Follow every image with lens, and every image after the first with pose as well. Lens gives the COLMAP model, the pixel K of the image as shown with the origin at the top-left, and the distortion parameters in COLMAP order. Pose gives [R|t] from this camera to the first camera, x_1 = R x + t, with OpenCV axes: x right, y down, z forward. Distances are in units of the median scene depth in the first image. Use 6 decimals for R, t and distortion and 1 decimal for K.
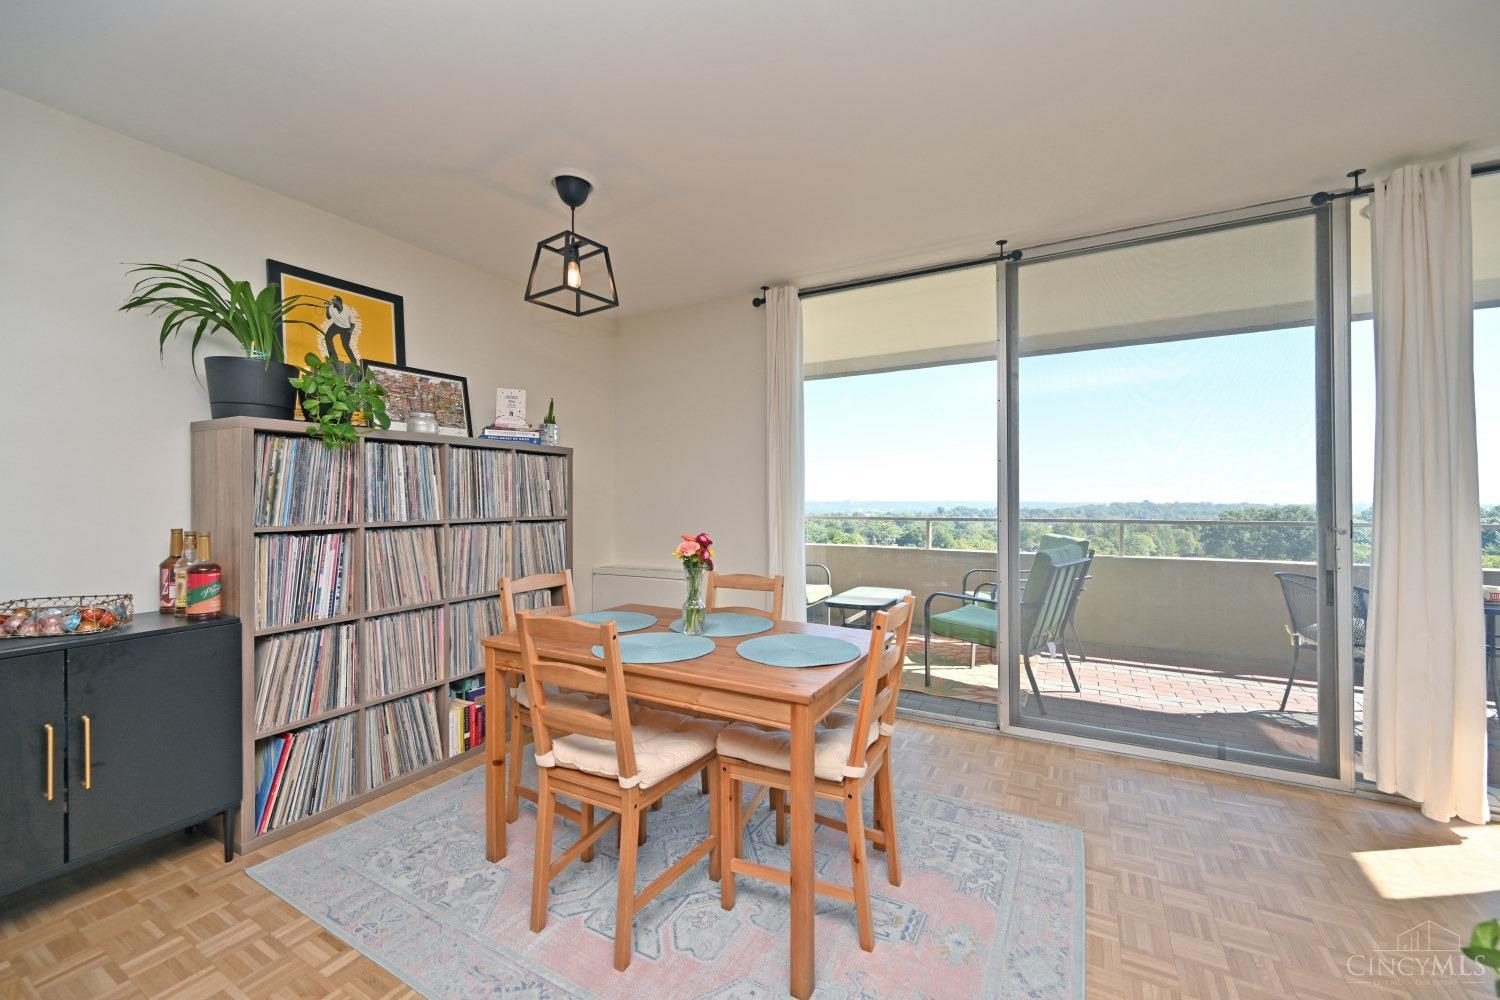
lens RADIAL K [[586.1, 0, 752.5], [0, 586.1, 499.6], [0, 0, 1]] dist [-0.001825, -0.000352]
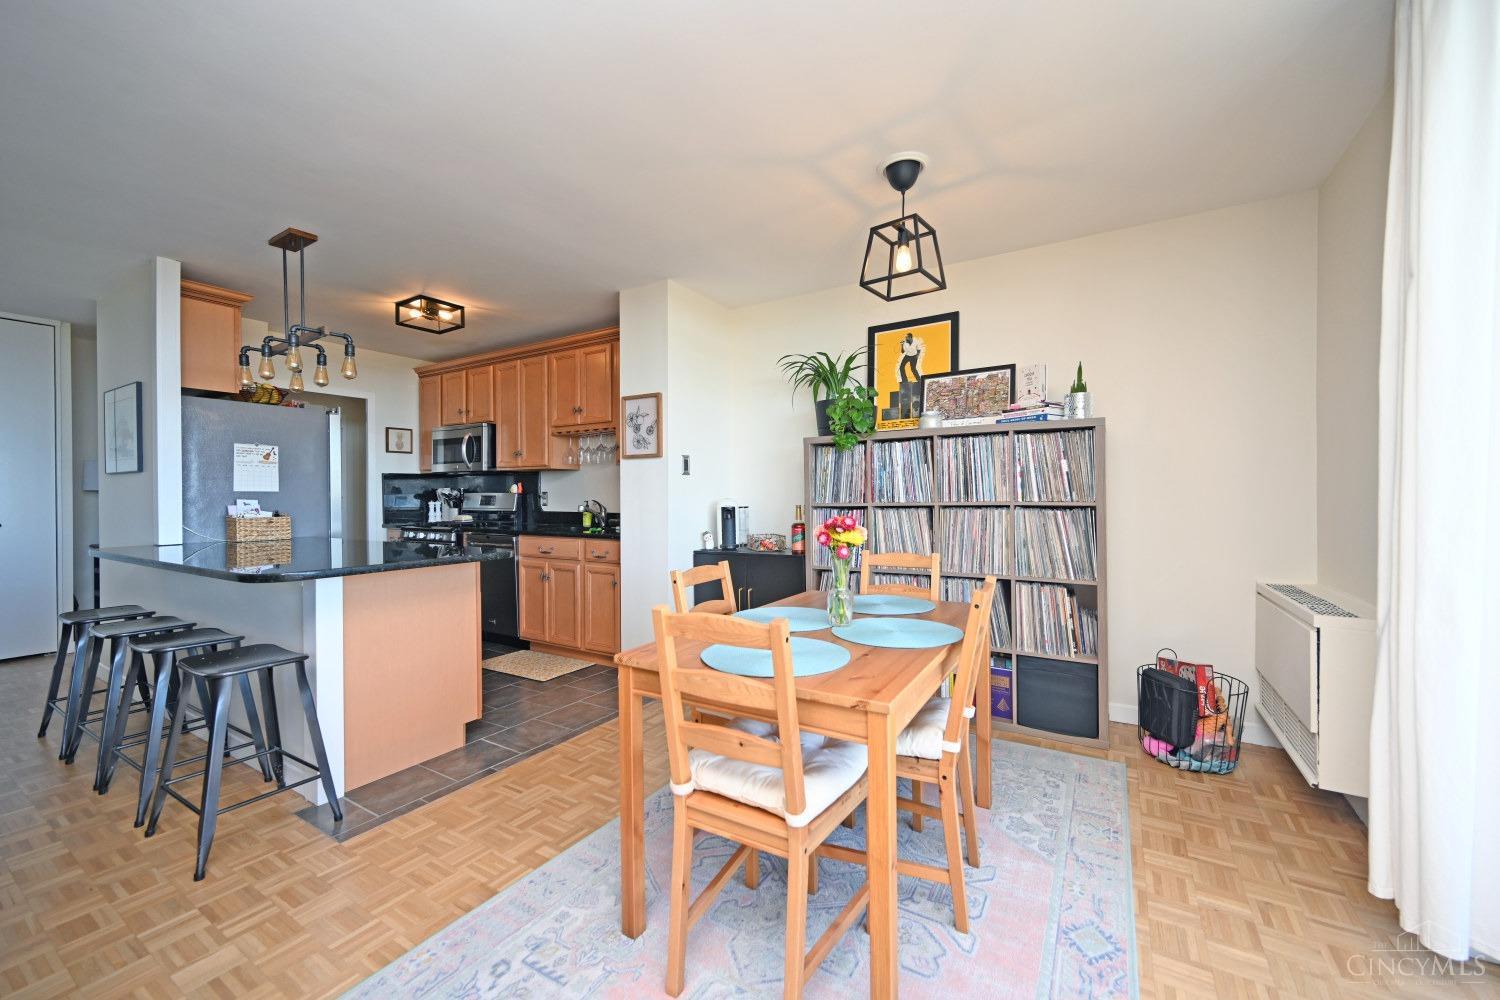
lens RADIAL K [[586.1, 0, 749.7], [0, 586.1, 499.6], [0, 0, 1]] dist [-0.001825, -0.000352]
pose [[-0.045400, 0.006276, -0.998949, 0.623702], [0.006006, 0.999964, 0.006010, 0.019757], [0.998951, -0.005727, -0.045436, 0.676121]]
